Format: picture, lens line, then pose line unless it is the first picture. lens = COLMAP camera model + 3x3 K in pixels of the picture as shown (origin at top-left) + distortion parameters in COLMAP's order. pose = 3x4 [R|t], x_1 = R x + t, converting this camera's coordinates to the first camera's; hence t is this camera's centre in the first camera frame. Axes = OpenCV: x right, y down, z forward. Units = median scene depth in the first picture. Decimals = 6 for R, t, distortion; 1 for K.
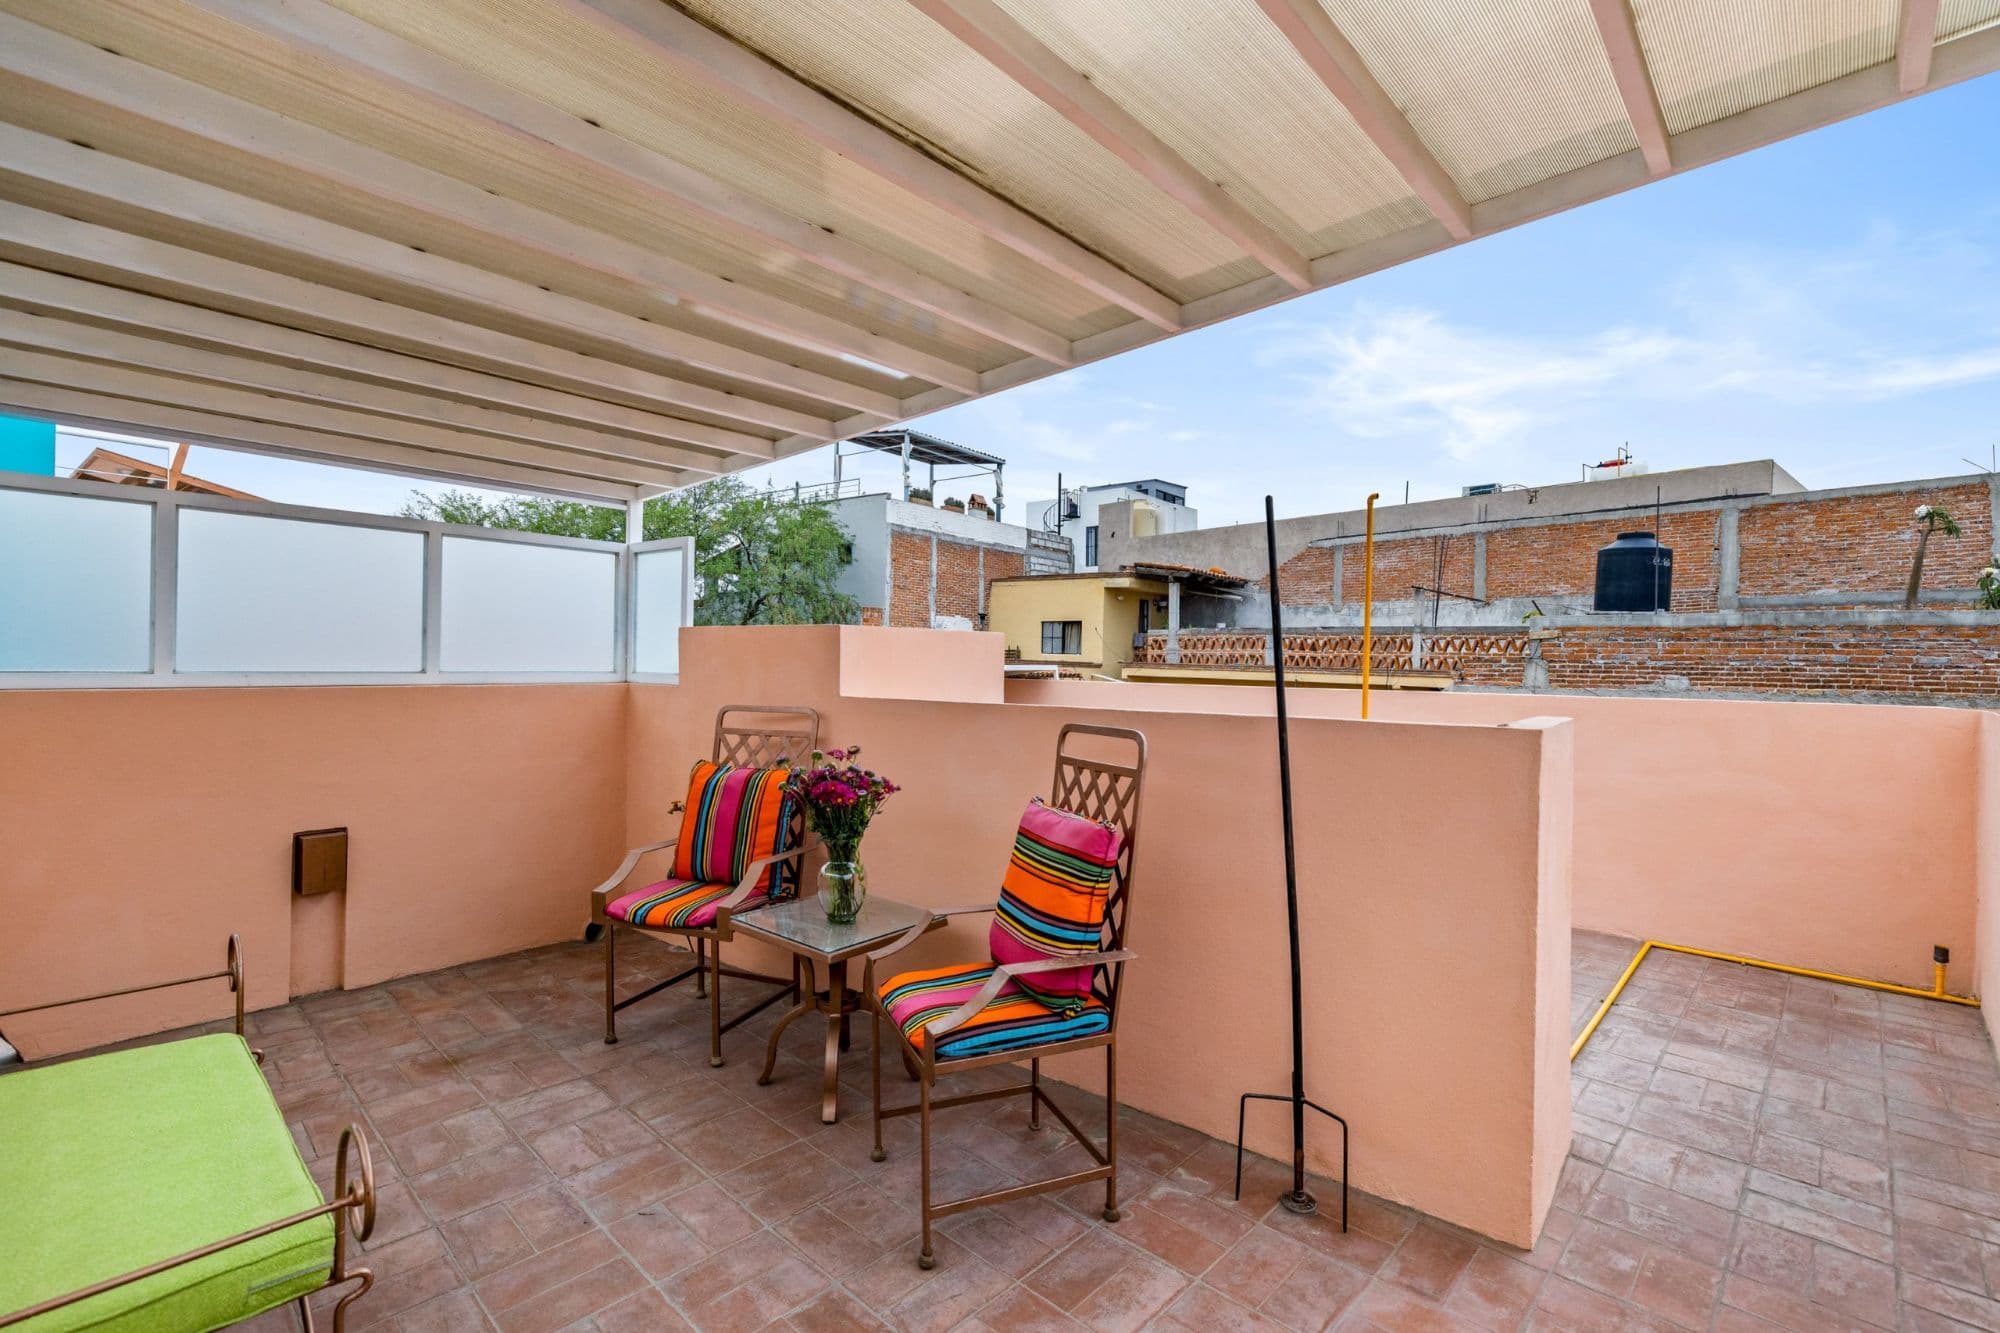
lens RADIAL K [[885.7, 0, 1000.9], [0, 885.7, 667.8], [0, 0, 1]] dist [-0.011623, 0.000169]
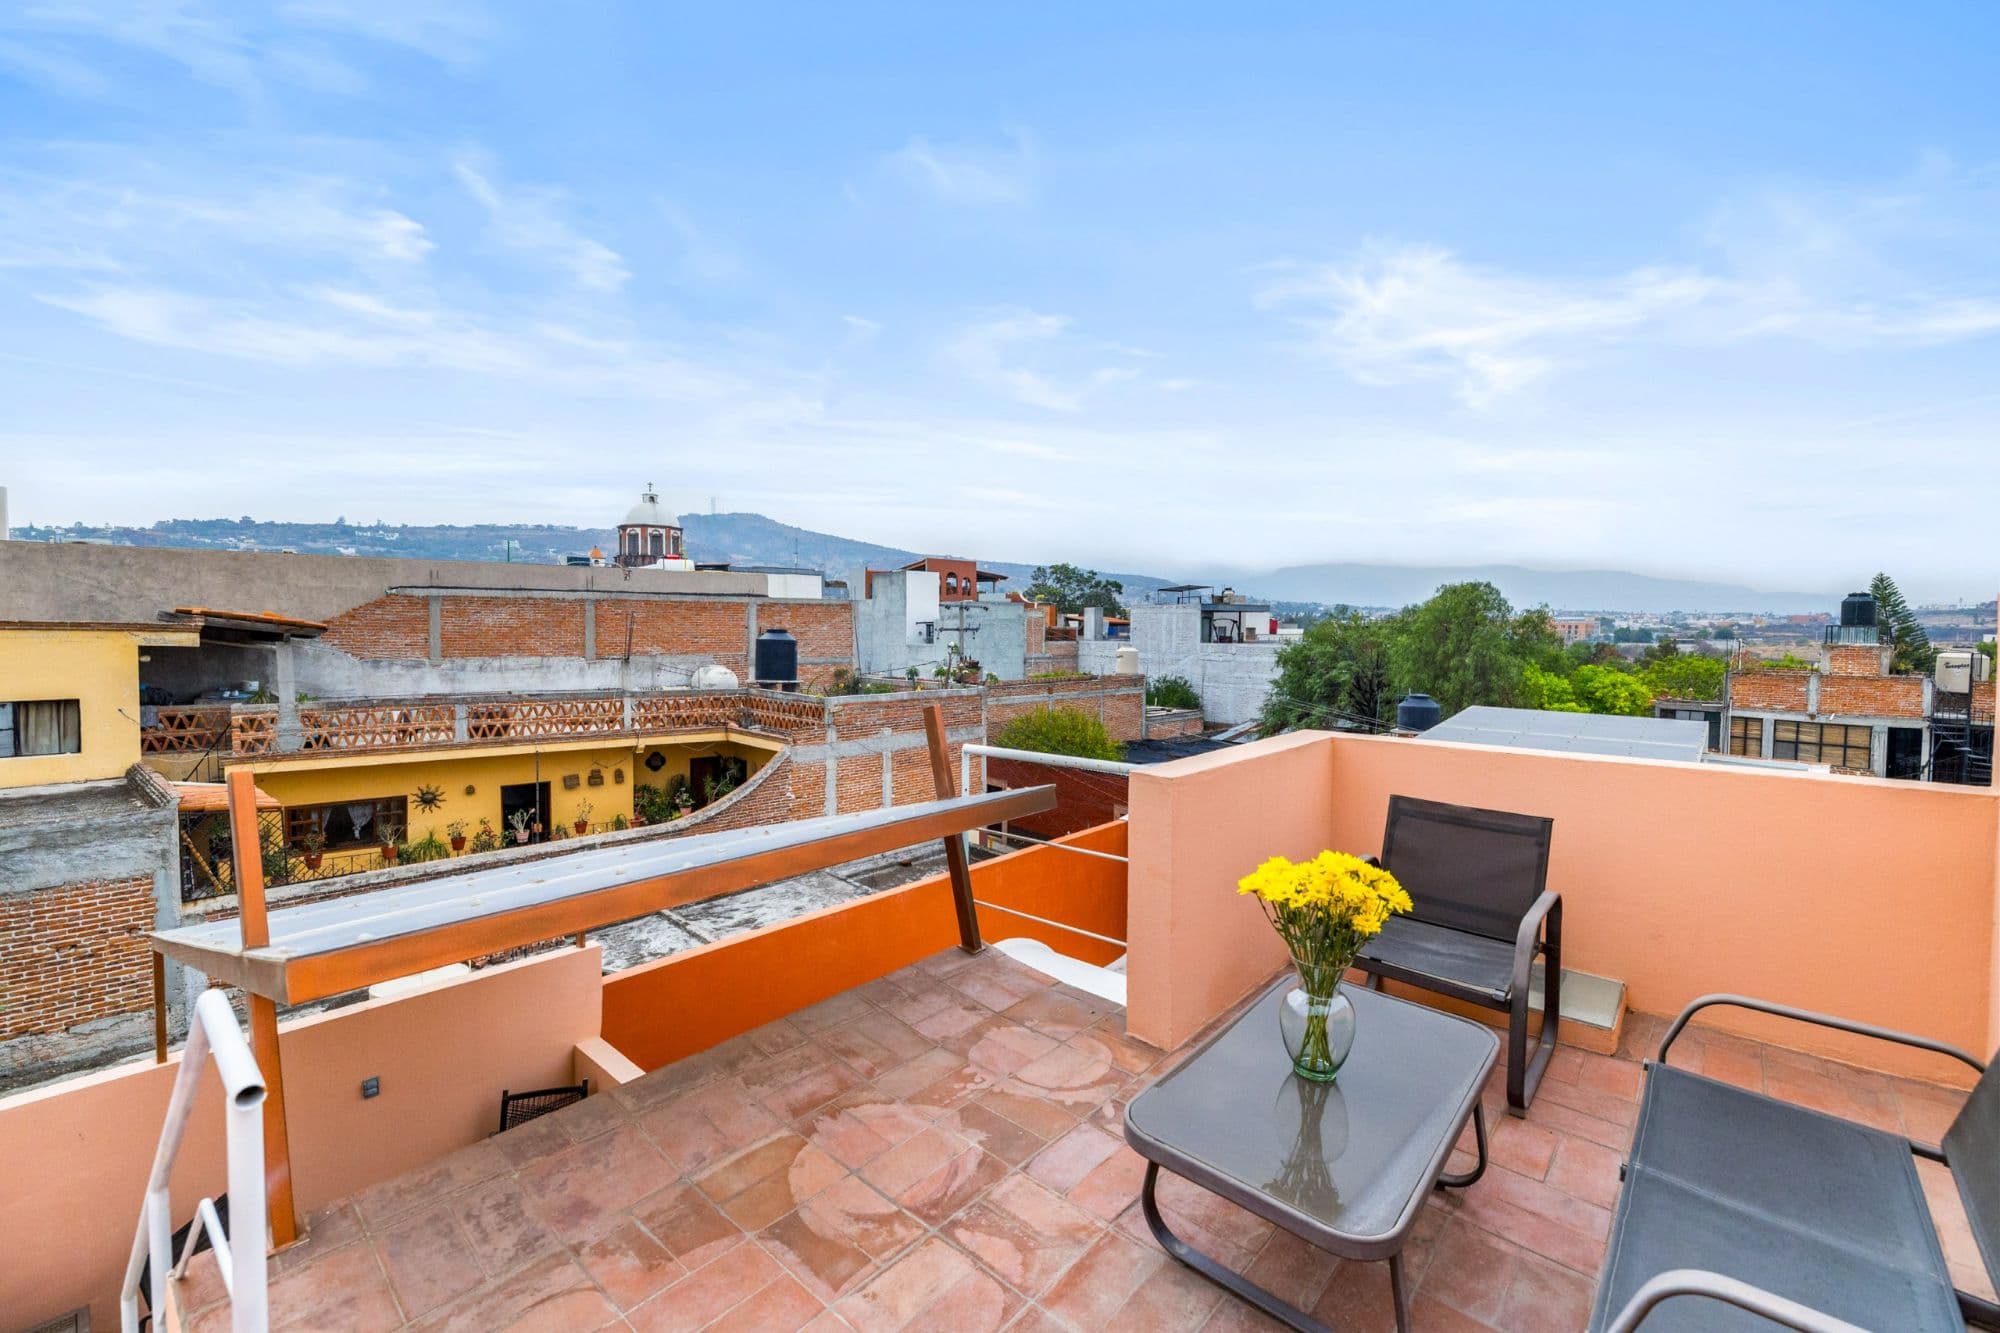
lens RADIAL K [[836.6, 0, 1000.9], [0, 836.6, 656.4], [0, 0, 1]] dist [0.006977, 0.000508]
pose [[0.046244, -0.048390, 0.997757, -0.555667], [0.003617, 0.998828, 0.048274, -0.130701], [-0.998924, 0.001377, 0.046365, 0.401902]]
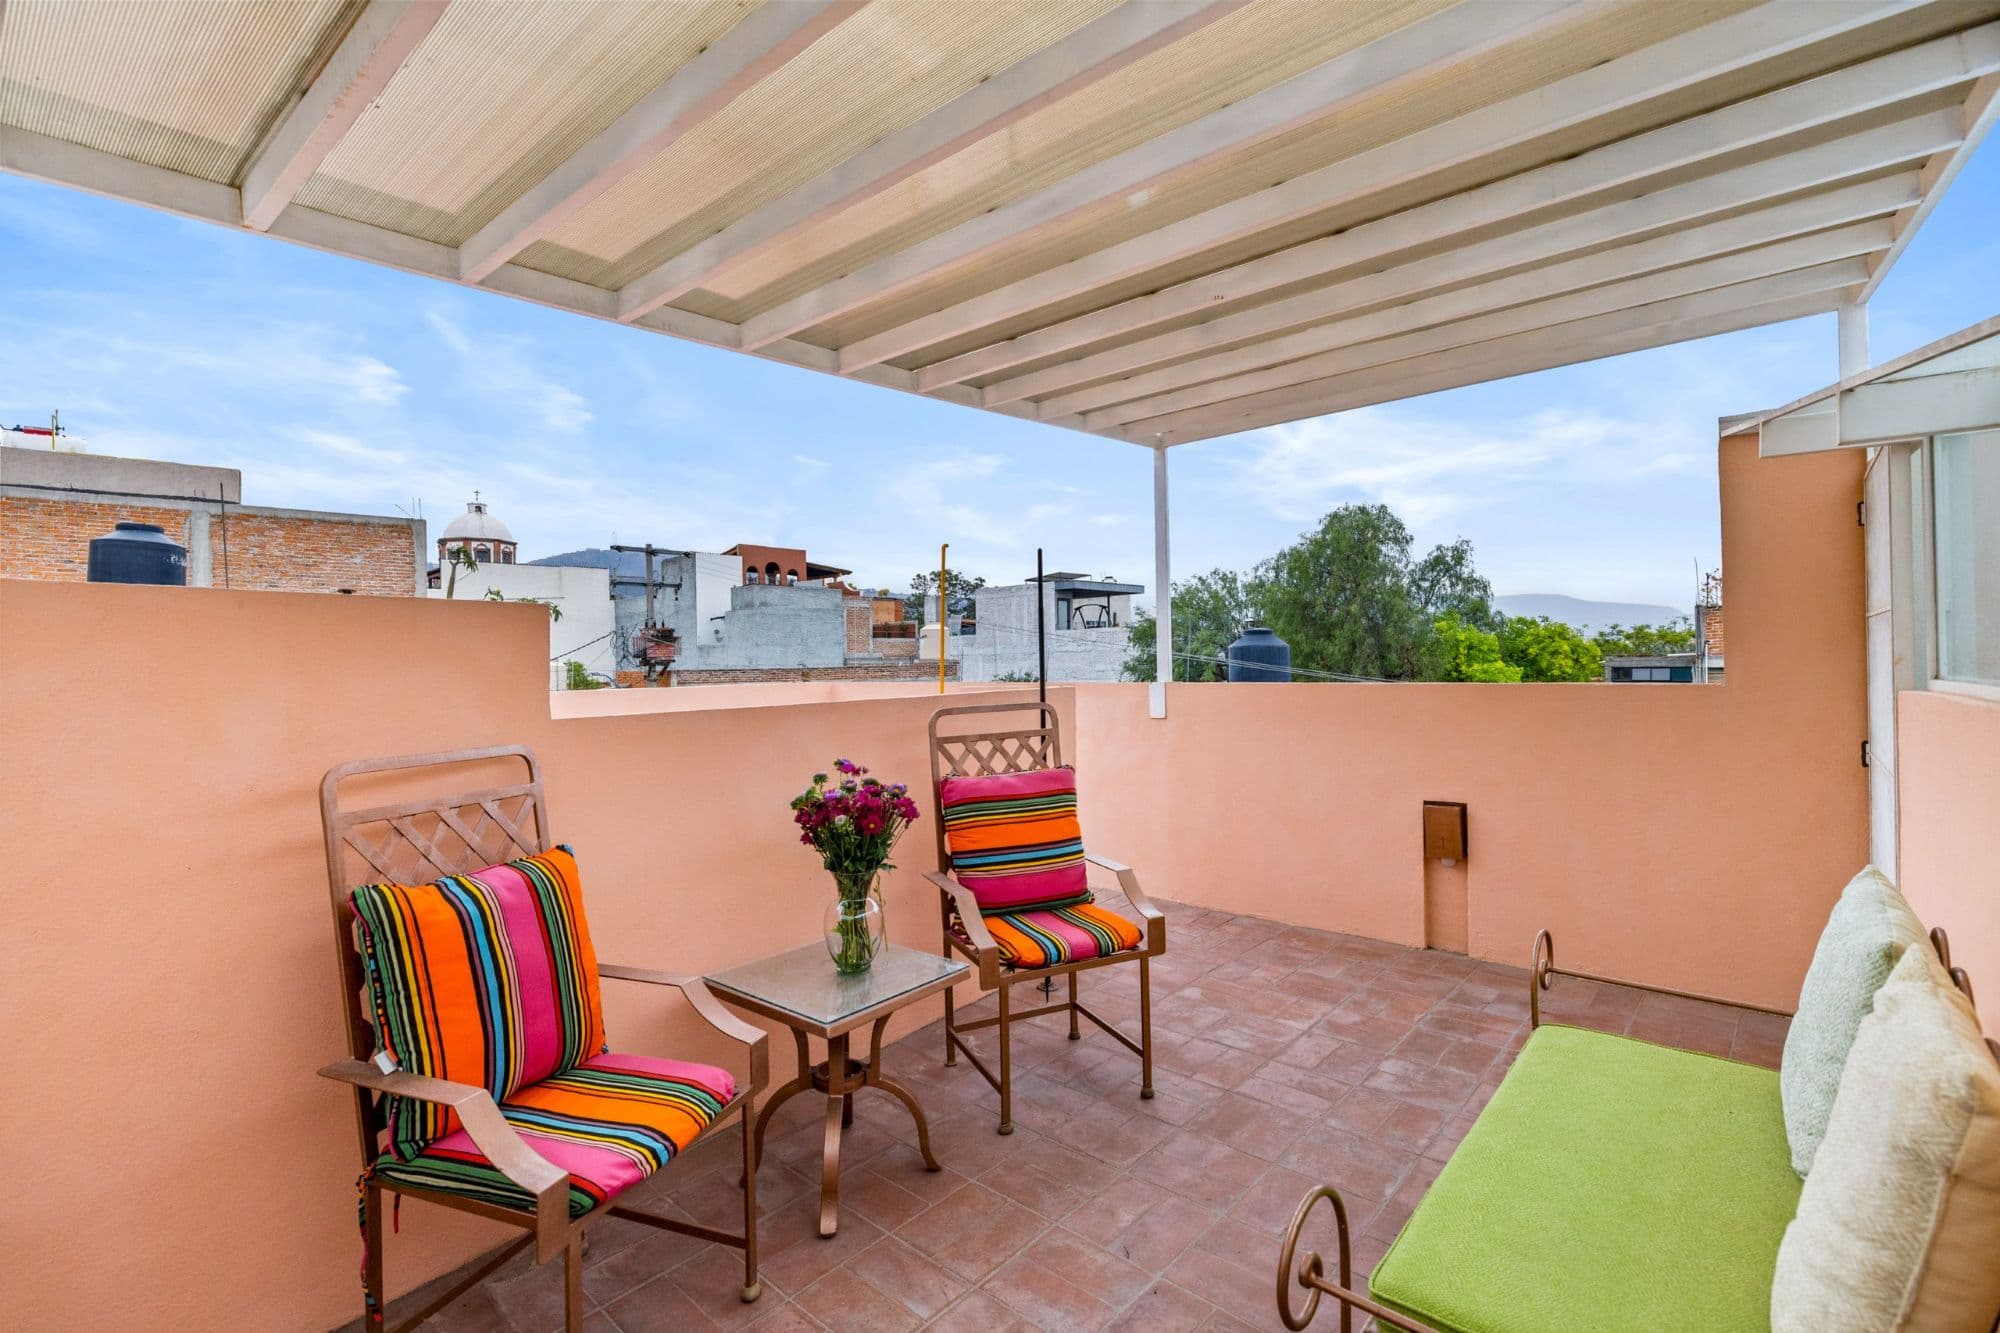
lens RADIAL K [[885.7, 0, 995.1], [0, 885.7, 667.8], [0, 0, 1]] dist [-0.011623, 0.000169]
pose [[-0.020150, -0.015432, 0.999678, -0.136571], [0.025136, 0.999557, 0.015937, -0.000930], [-0.999481, 0.025449, -0.019754, 0.118686]]
